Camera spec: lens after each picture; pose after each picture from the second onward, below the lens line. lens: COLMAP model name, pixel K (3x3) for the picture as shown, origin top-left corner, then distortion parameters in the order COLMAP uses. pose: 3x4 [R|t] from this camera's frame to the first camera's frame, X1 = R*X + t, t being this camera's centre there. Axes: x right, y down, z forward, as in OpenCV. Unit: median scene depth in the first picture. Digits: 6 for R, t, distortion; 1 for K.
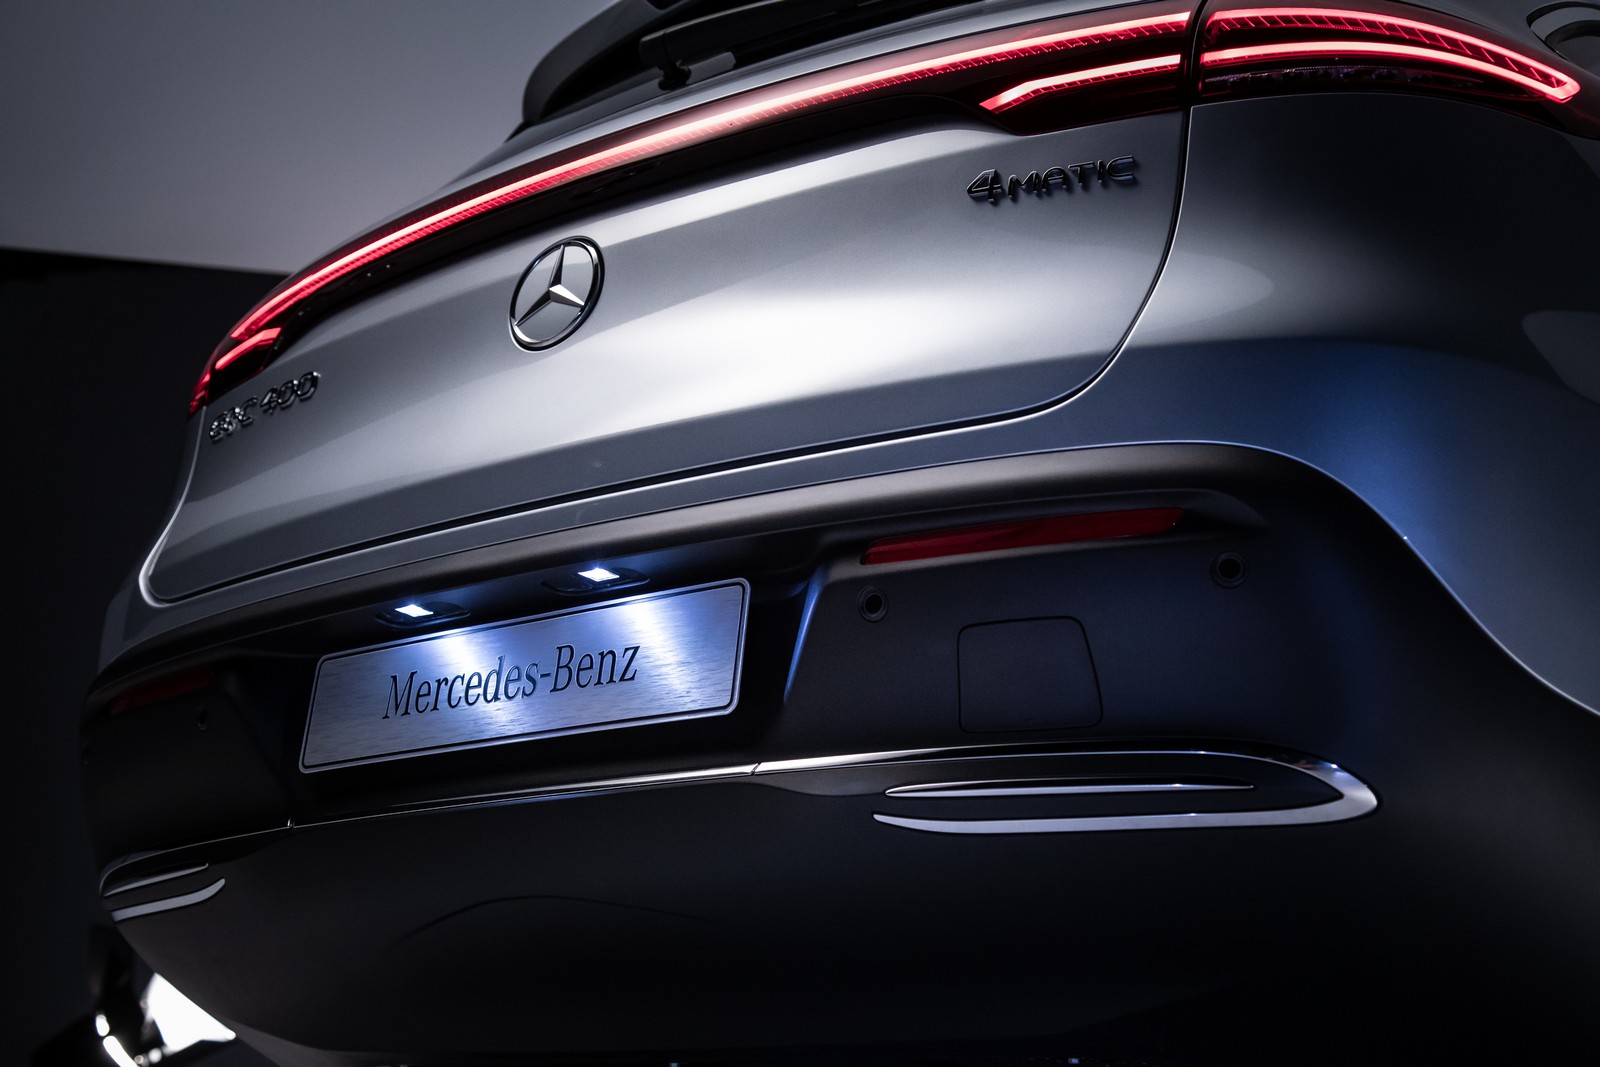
lens RADIAL K [[2271.4, 0, 800.0], [0, 2271.4, 533.5], [0, 0, 1]] dist [0.142381, 0.005049]
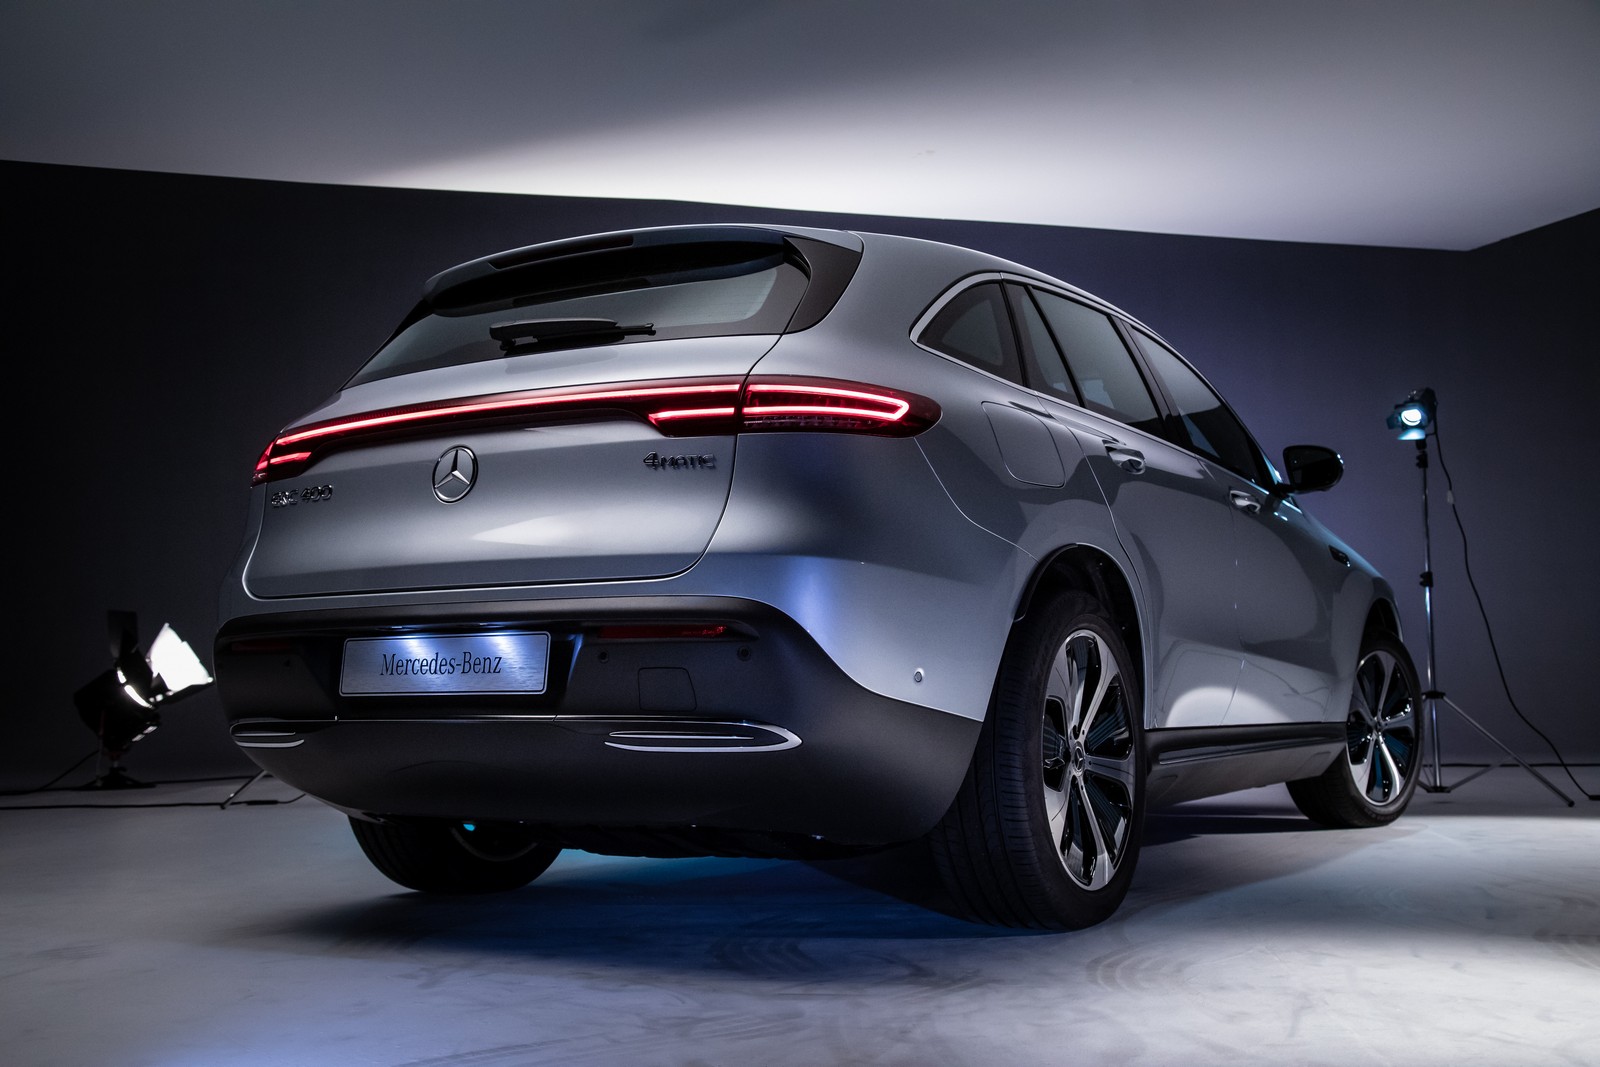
lens RADIAL K [[1660.0, 0, 800.0], [0, 1660.0, 533.5], [0, 0, 1]] dist [0.072467, -0.005210]
pose [[0.992578, -0.020172, 0.119928, 0.026709], [0.000670, 0.987041, 0.160468, -0.326179], [-0.121611, -0.159196, 0.979728, -0.615611]]
